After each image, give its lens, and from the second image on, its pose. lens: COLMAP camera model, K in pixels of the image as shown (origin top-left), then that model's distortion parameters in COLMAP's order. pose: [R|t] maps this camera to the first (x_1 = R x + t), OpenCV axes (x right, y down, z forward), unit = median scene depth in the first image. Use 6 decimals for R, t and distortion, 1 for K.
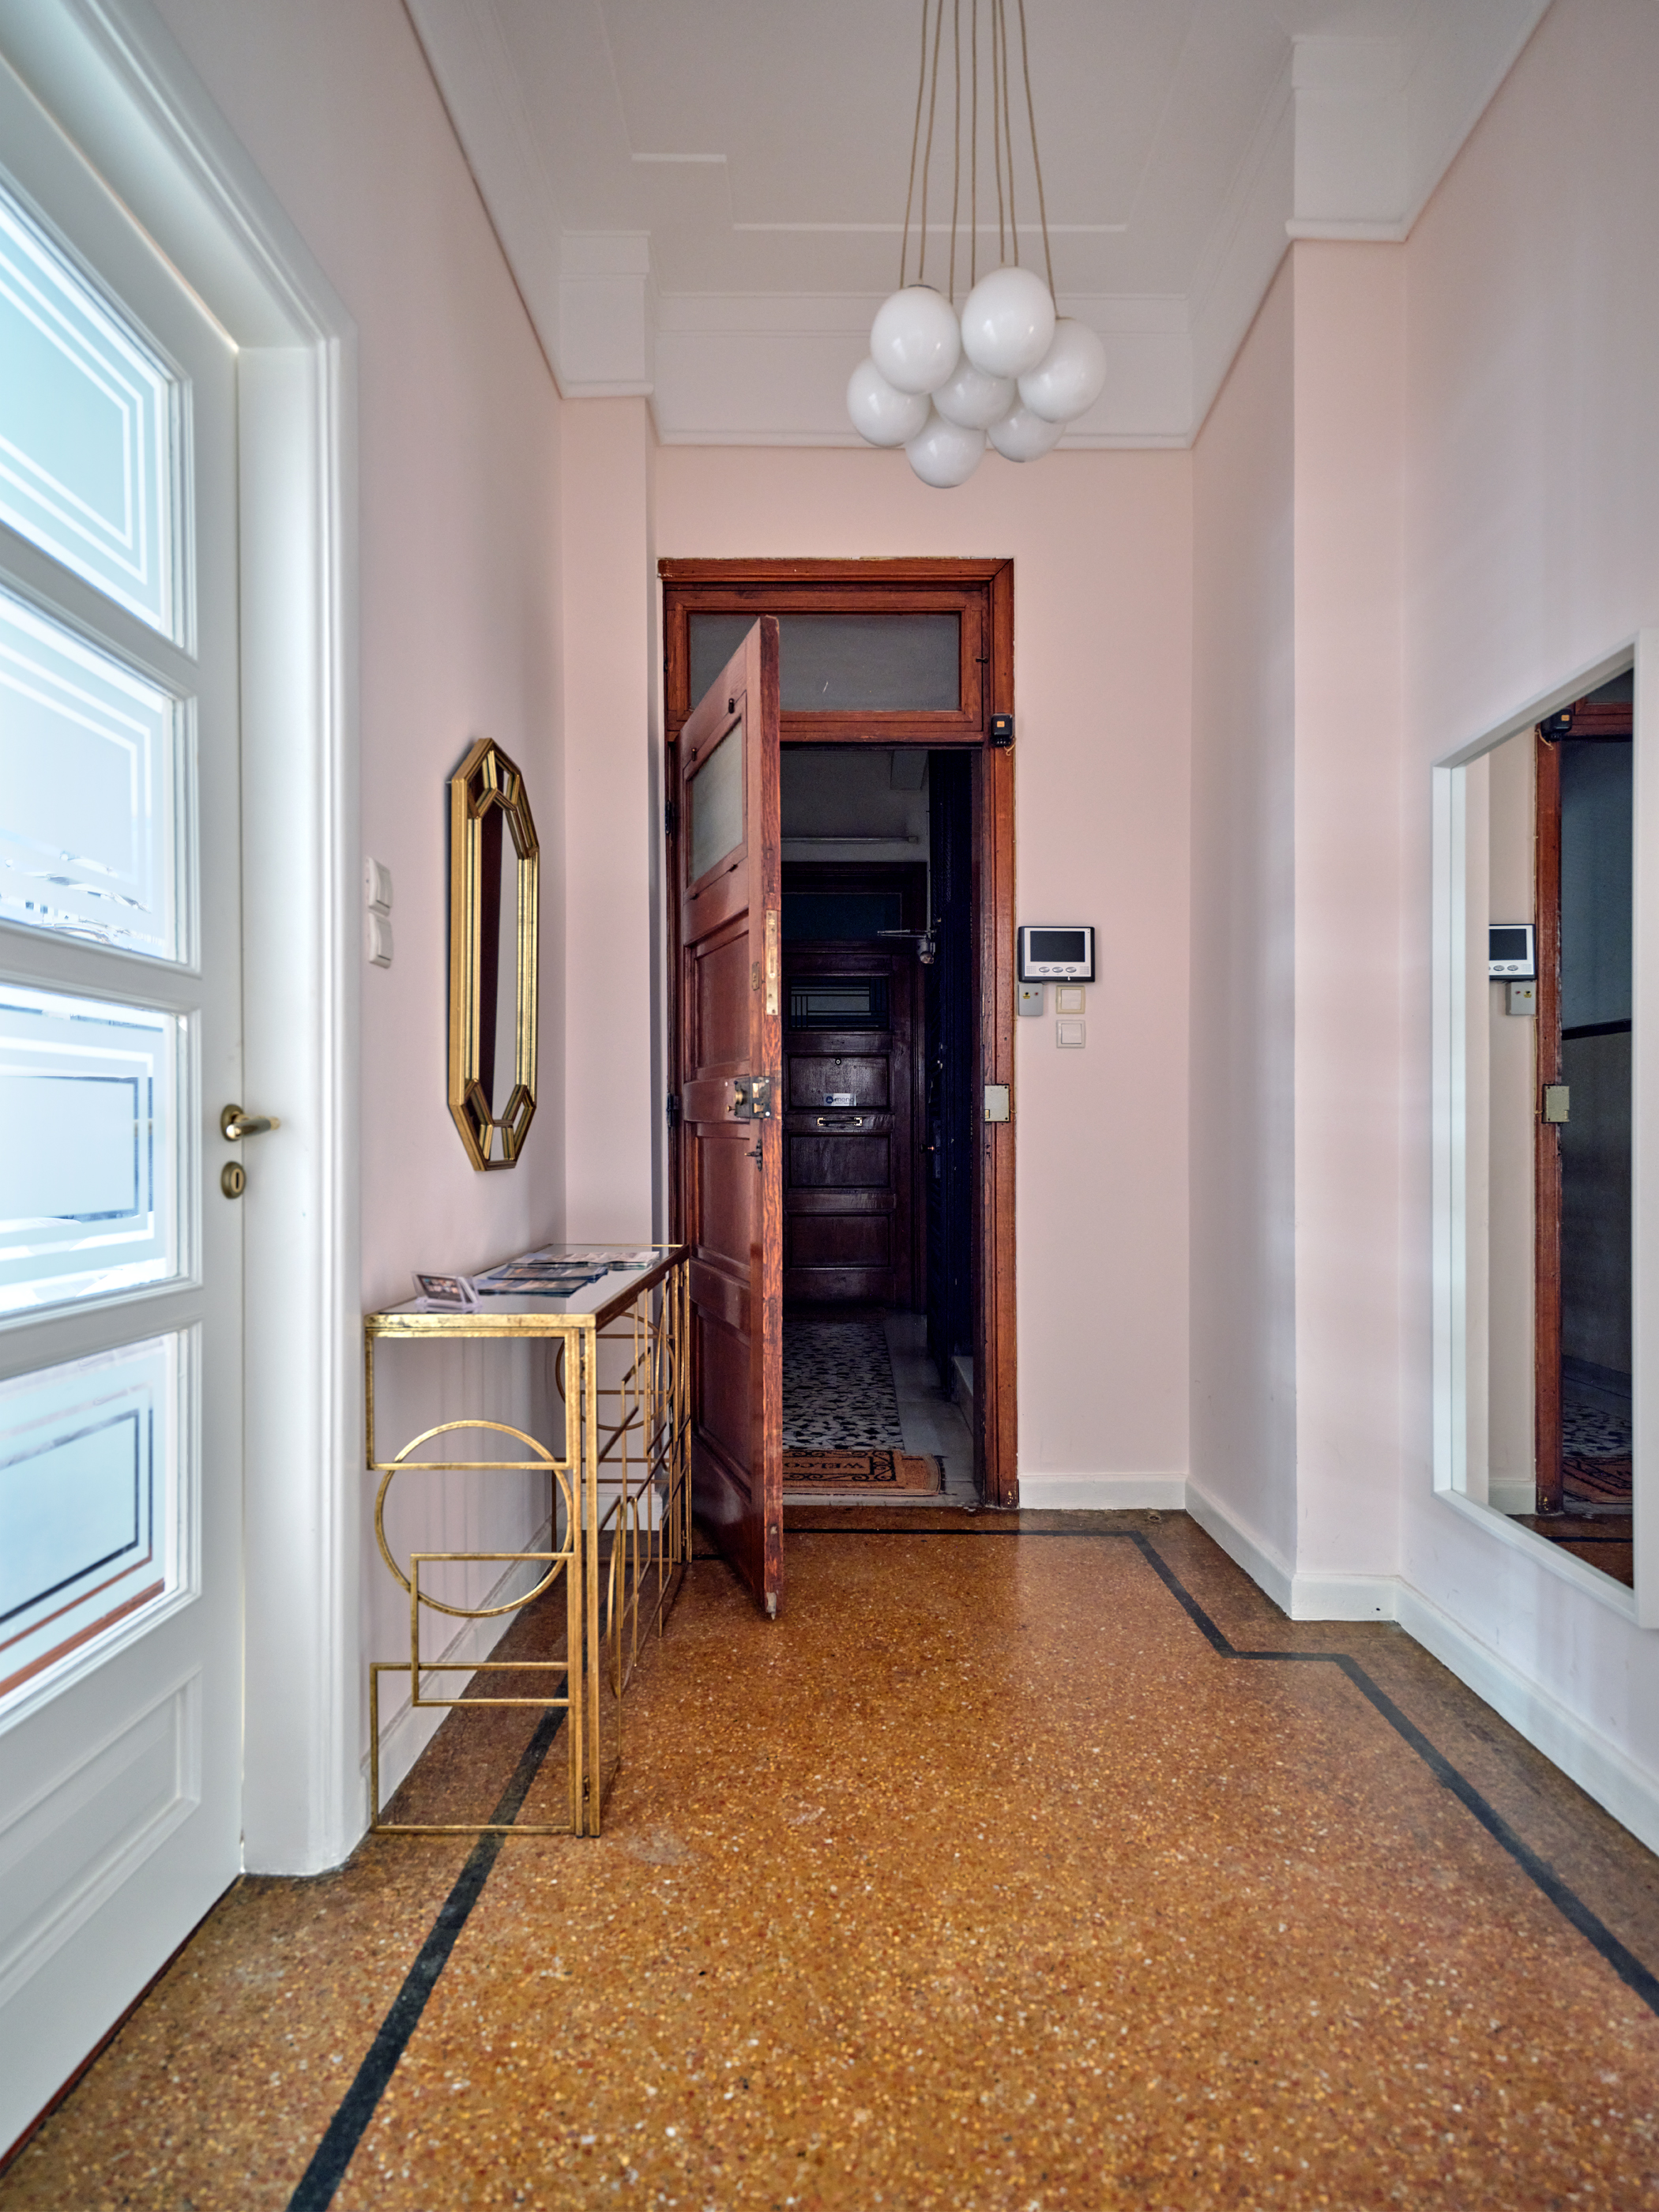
lens RADIAL K [[1227.1, 0, 834.7], [0, 1227.1, 1119.8], [0, 0, 1]] dist [0.000533, 0.000053]
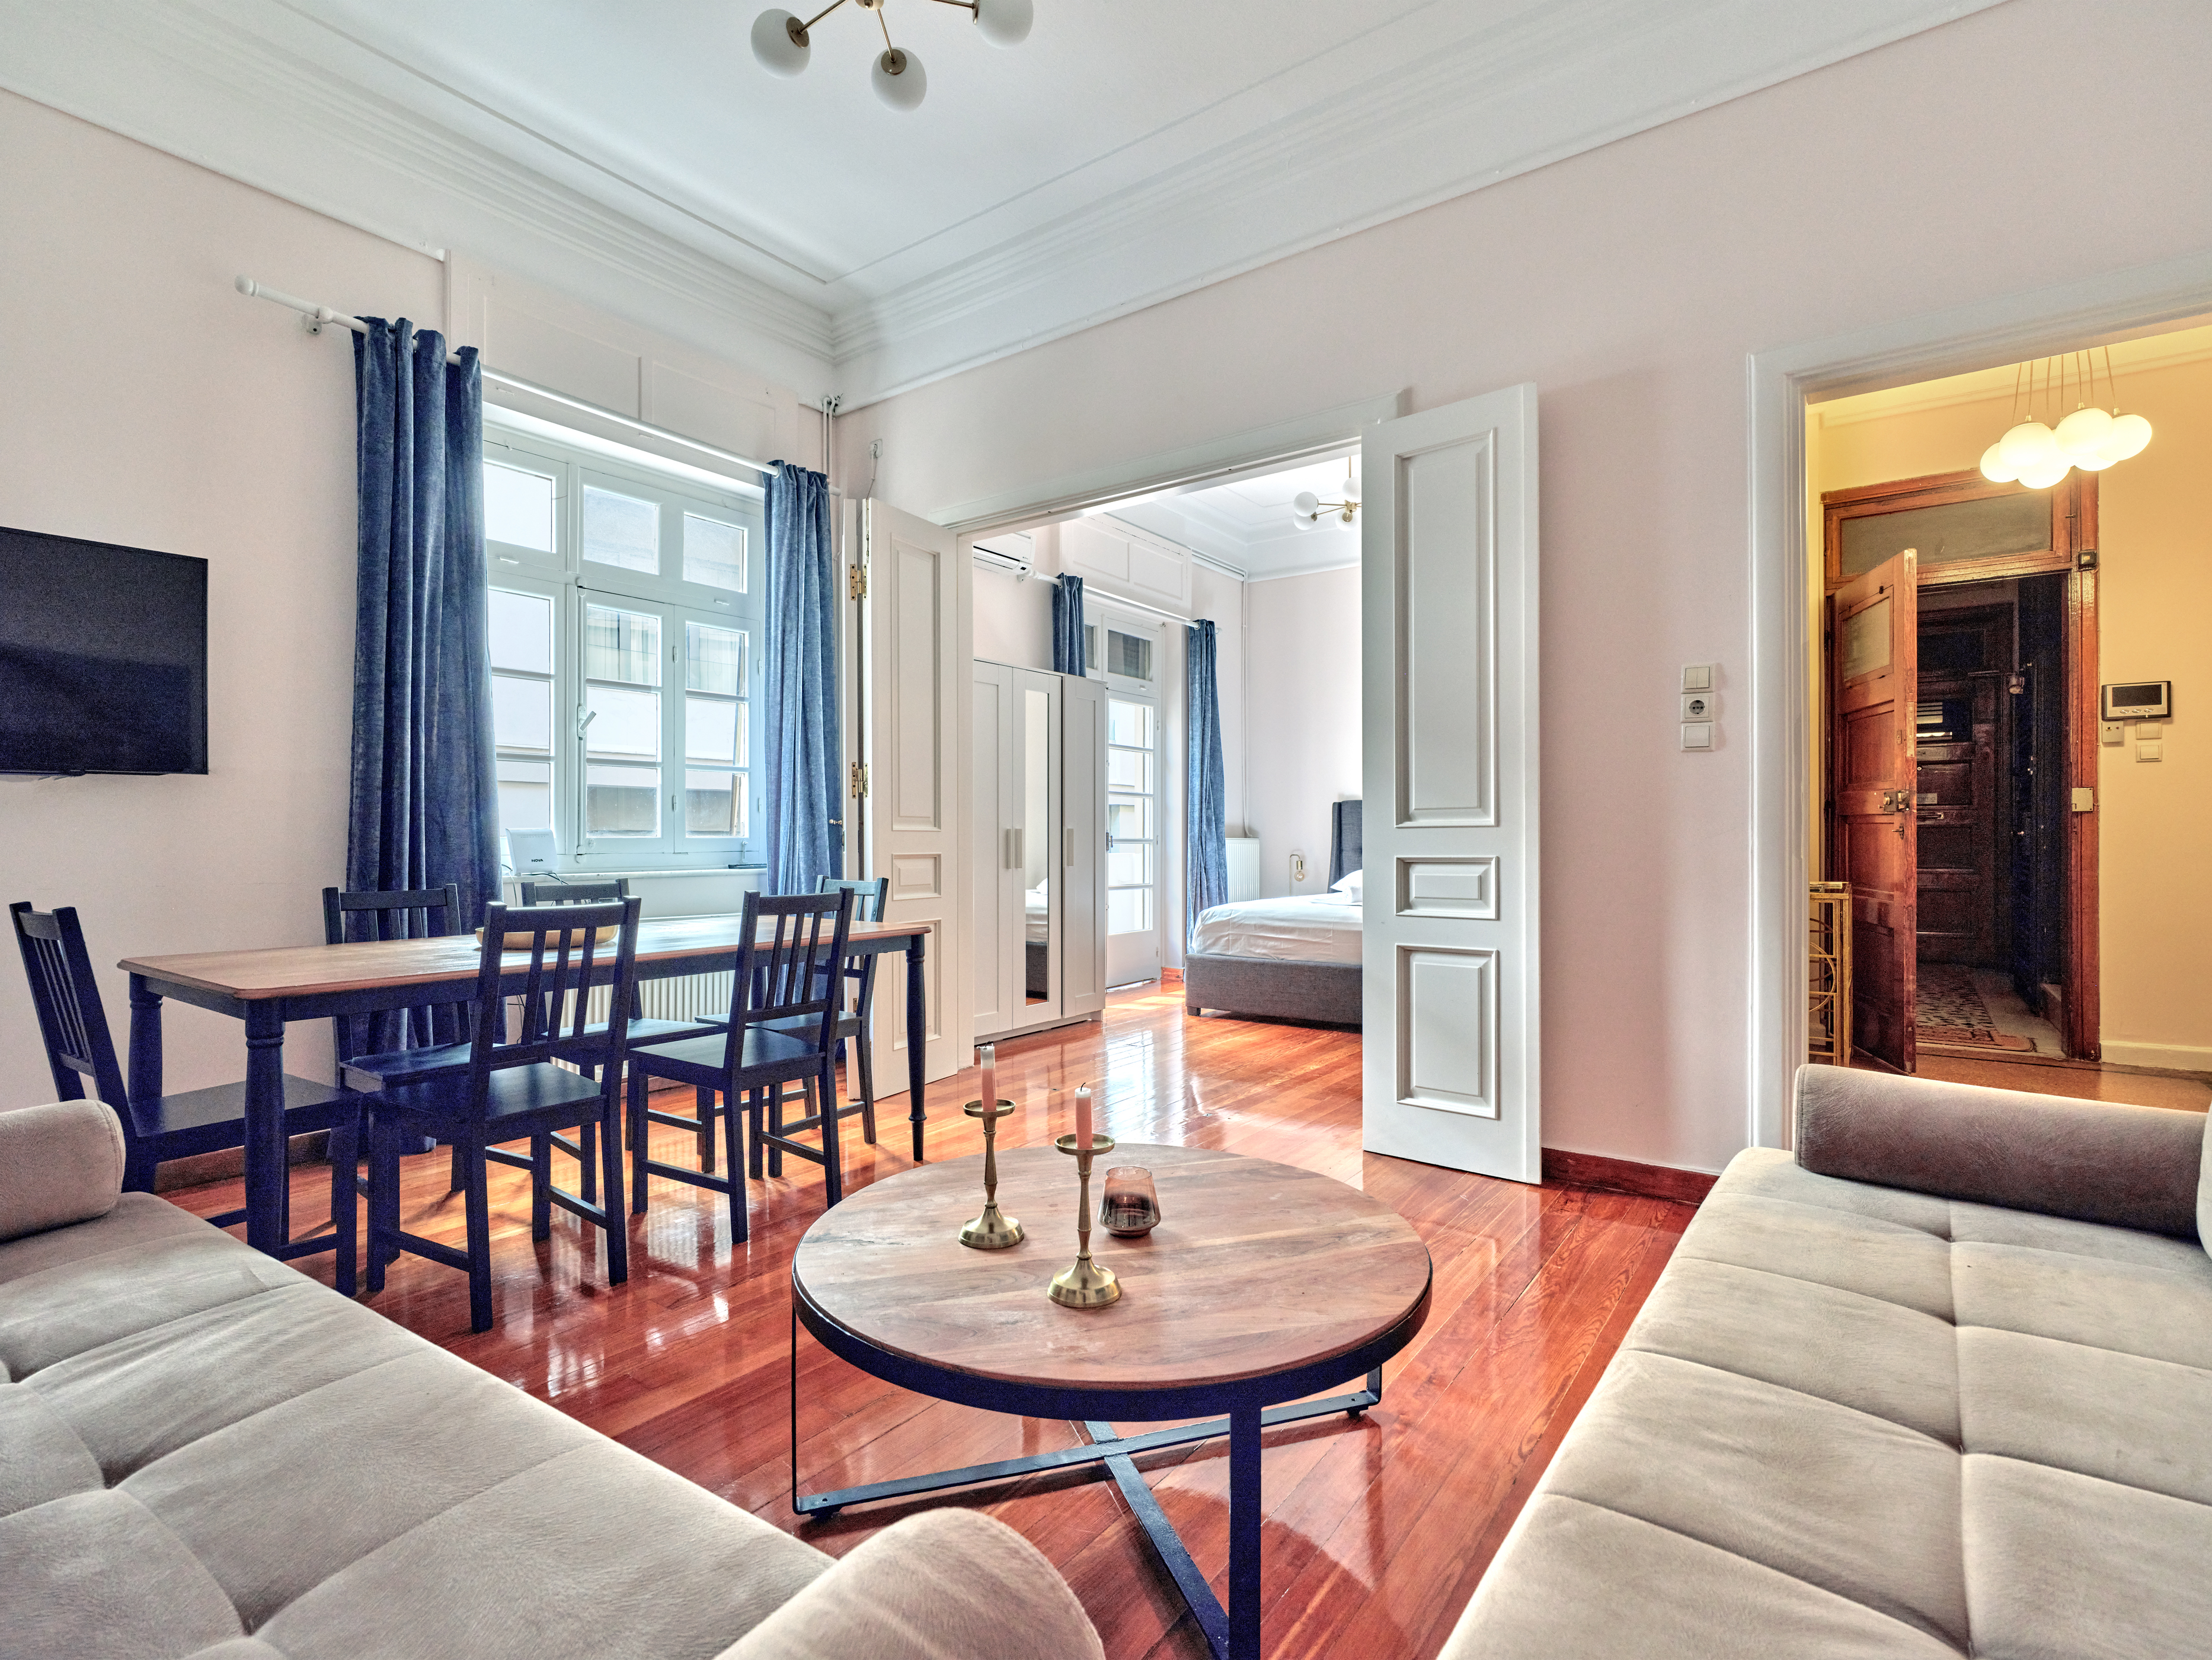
lens RADIAL K [[1062.6, 0, 1095.8], [0, 1062.6, 841.0], [0, 0, 1]] dist [0.002724, 0.000665]
pose [[0.809893, 0.000378, -0.586577, -0.089782], [0.011788, 0.999787, 0.016920, 0.001546], [0.586459, -0.020618, 0.809717, -0.841415]]
